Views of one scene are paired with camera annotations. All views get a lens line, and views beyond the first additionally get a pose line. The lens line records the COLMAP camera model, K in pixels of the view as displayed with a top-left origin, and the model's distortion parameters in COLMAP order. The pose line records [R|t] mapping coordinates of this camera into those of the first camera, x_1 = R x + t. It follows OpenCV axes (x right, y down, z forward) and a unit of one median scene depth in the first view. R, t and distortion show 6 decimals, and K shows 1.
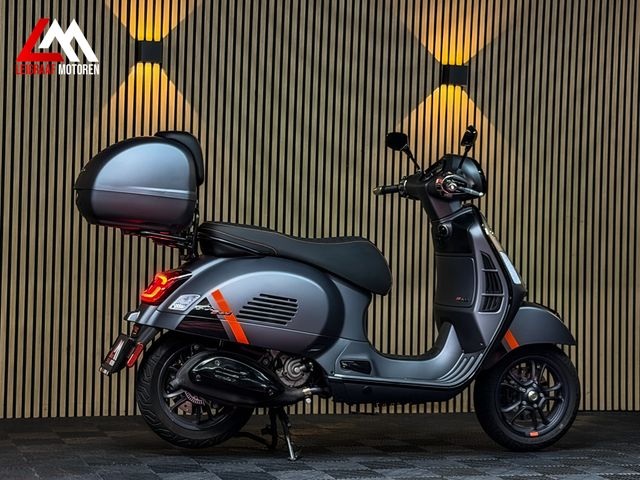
lens RADIAL K [[1429.5, 0, 325.5], [0, 1429.5, 237.9], [0, 0, 1]] dist [0.127814, 0.000000]
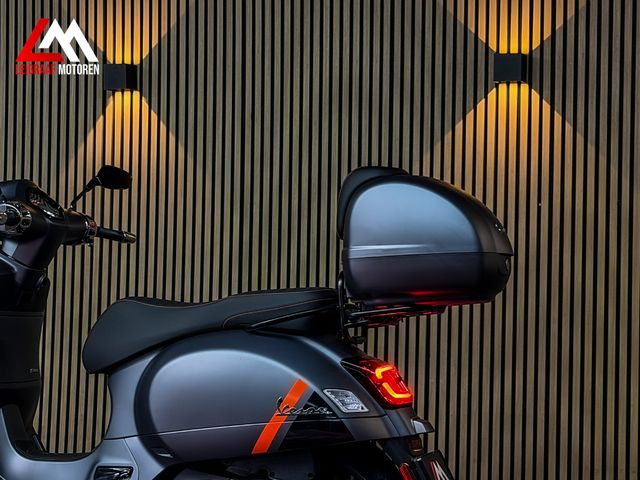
lens RADIAL K [[1429.5, 0, 310.4], [0, 1429.5, 247.7], [0, 0, 1]] dist [0.127814, 0.000000]
pose [[0.795011, -0.027994, -0.605949, 0.540783], [0.001227, 0.999007, -0.044544, 0.007692], [0.606594, 0.034670, 0.794255, 0.470029]]
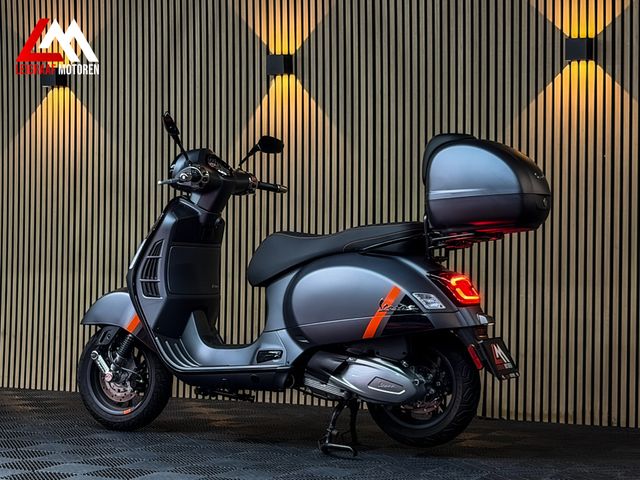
lens RADIAL K [[1429.5, 0, 317.5], [0, 1429.5, 245.7], [0, 0, 1]] dist [0.127814, 0.000000]
pose [[0.706146, -0.020931, -0.707757, 0.752980], [0.015499, 0.999780, -0.014103, 0.024424], [0.707897, -0.001011, 0.706315, 0.304167]]
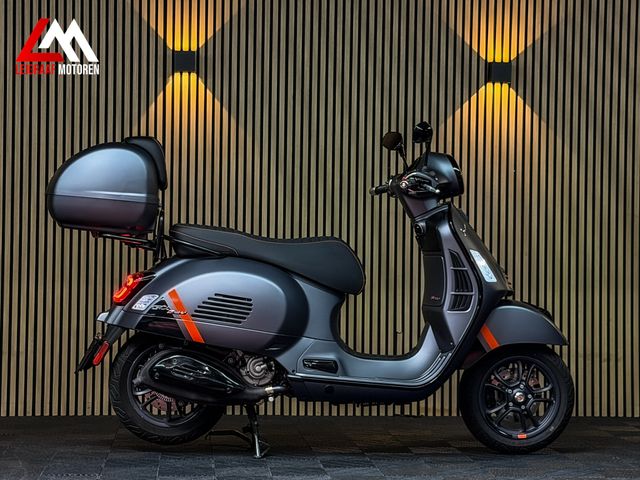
lens RADIAL K [[1429.5, 0, 325.3], [0, 1429.5, 237.6], [0, 0, 1]] dist [0.127814, 0.000000]
pose [[0.977831, -0.014964, -0.208858, 0.218479], [0.013337, 0.999869, -0.009197, 0.008640], [0.208968, 0.006207, 0.977903, 0.017657]]
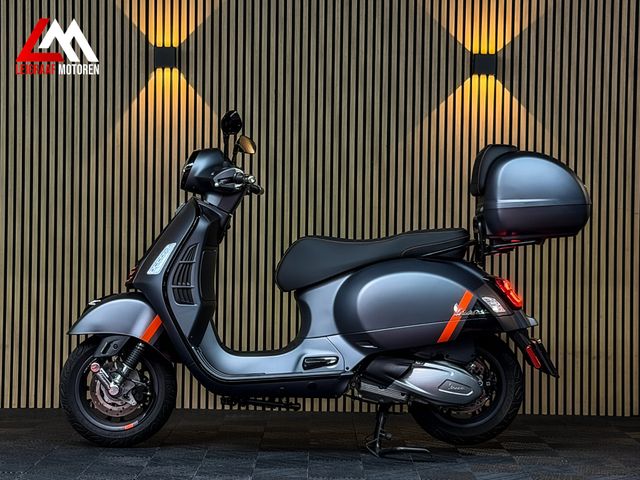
lens RADIAL K [[1429.5, 0, 315.7], [0, 1429.5, 235.6], [0, 0, 1]] dist [0.127814, 0.000000]
pose [[0.951873, -0.013006, -0.306218, 0.341011], [0.013581, 0.999908, -0.000251, 0.000552], [0.306193, -0.003920, 0.951961, 0.056093]]
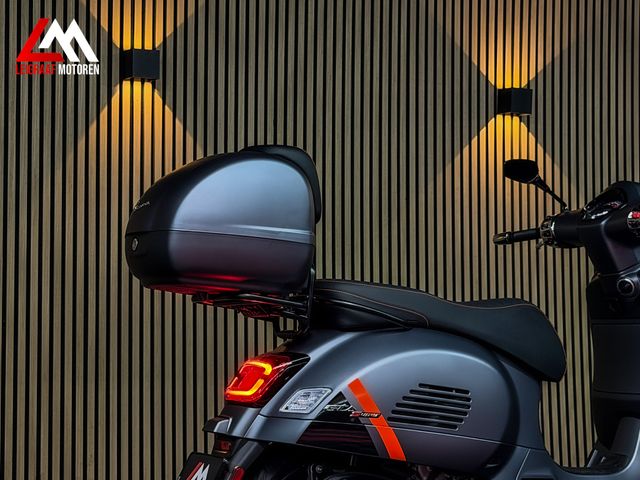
lens RADIAL K [[1429.5, 0, 318.9], [0, 1429.5, 239.7], [0, 0, 1]] dist [0.127814, 0.000000]
pose [[0.986754, -0.020466, 0.160930, -0.176380], [0.031947, 0.997099, -0.069080, 0.015124], [-0.159049, 0.073306, 0.984545, 0.310088]]
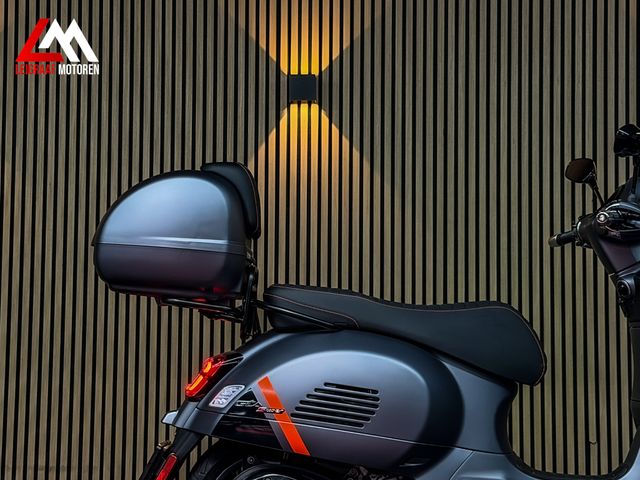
lens RADIAL K [[1429.5, 0, 318.7], [0, 1429.5, 238.6], [0, 0, 1]] dist [0.127814, 0.000000]
pose [[0.944219, -0.047143, -0.325927, 0.163484], [0.019358, 0.995935, -0.087974, 0.027258], [0.328749, 0.076757, 0.941293, 0.299217]]
